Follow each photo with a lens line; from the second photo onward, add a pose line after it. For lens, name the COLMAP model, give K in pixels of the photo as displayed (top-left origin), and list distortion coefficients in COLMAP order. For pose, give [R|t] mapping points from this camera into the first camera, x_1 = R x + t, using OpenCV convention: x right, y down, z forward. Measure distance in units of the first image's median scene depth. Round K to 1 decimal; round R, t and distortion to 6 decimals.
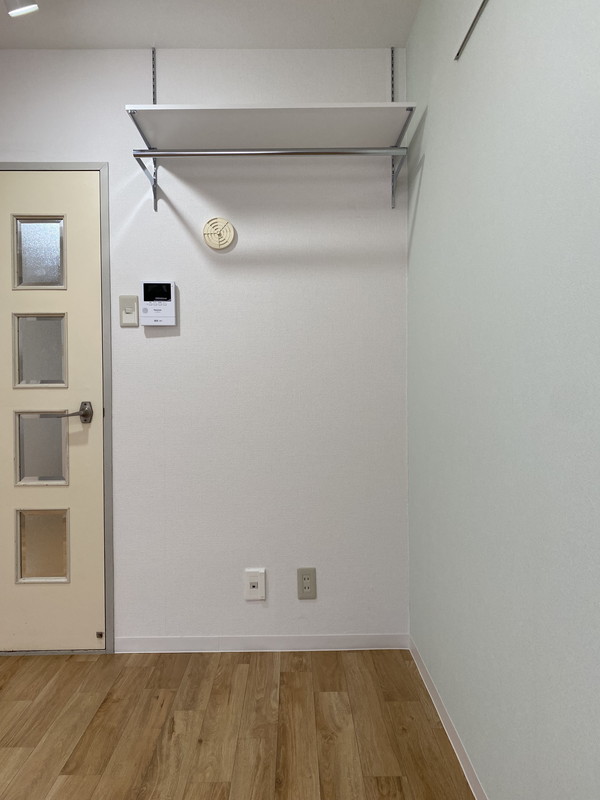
lens RADIAL K [[604.0, 0, 304.4], [0, 604.0, 398.3], [0, 0, 1]] dist [-0.048019, 0.009045]
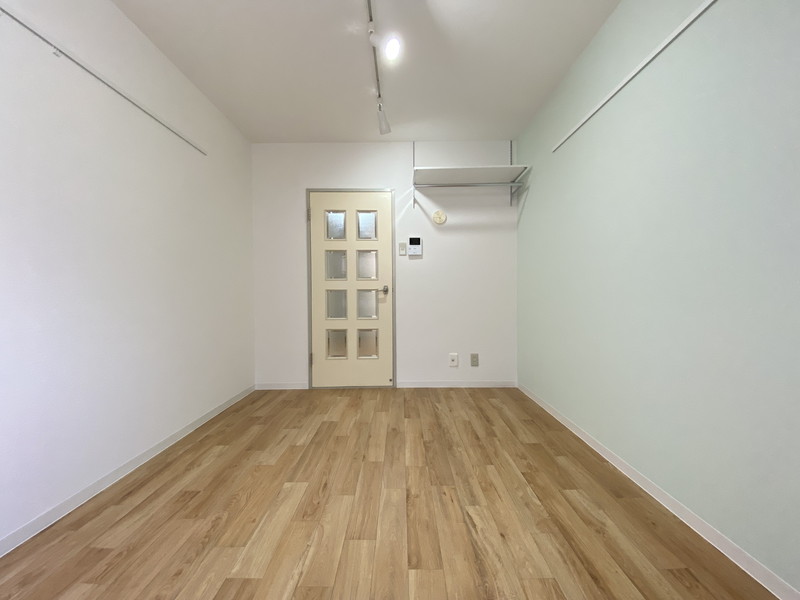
lens RADIAL K [[322.6, 0, 392.8], [0, 322.6, 297.9], [0, 0, 1]] dist [0.000449, -0.000471]
pose [[0.999105, 0.001353, -0.042289, -0.280413], [-0.001408, 0.999998, -0.001266, 0.059195], [0.042287, 0.001325, 0.999105, -0.335543]]
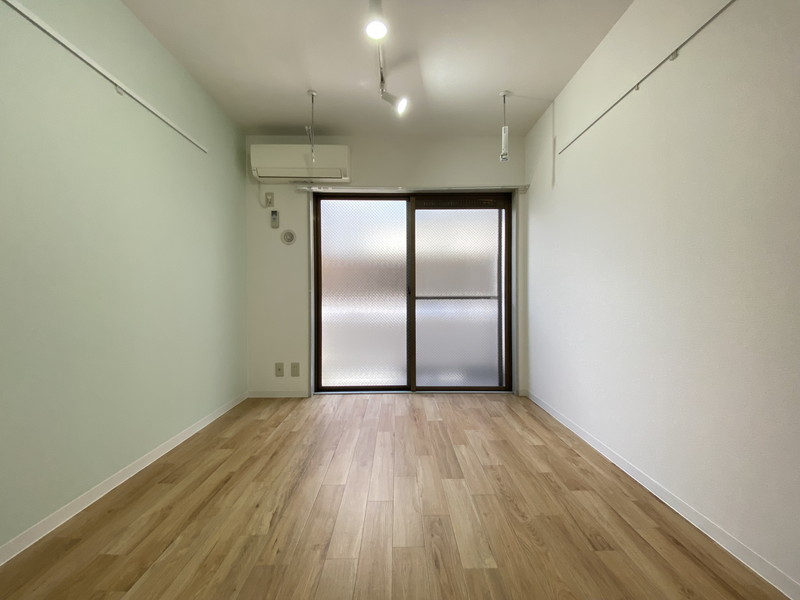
lens RADIAL K [[322.6, 0, 398.8], [0, 322.6, 297.1], [0, 0, 1]] dist [0.000449, -0.000471]
pose [[-0.999912, 0.010731, 0.007841, -0.407466], [0.010905, 0.999686, 0.022570, 0.031540], [-0.007596, 0.022653, -0.999715, 1.351700]]
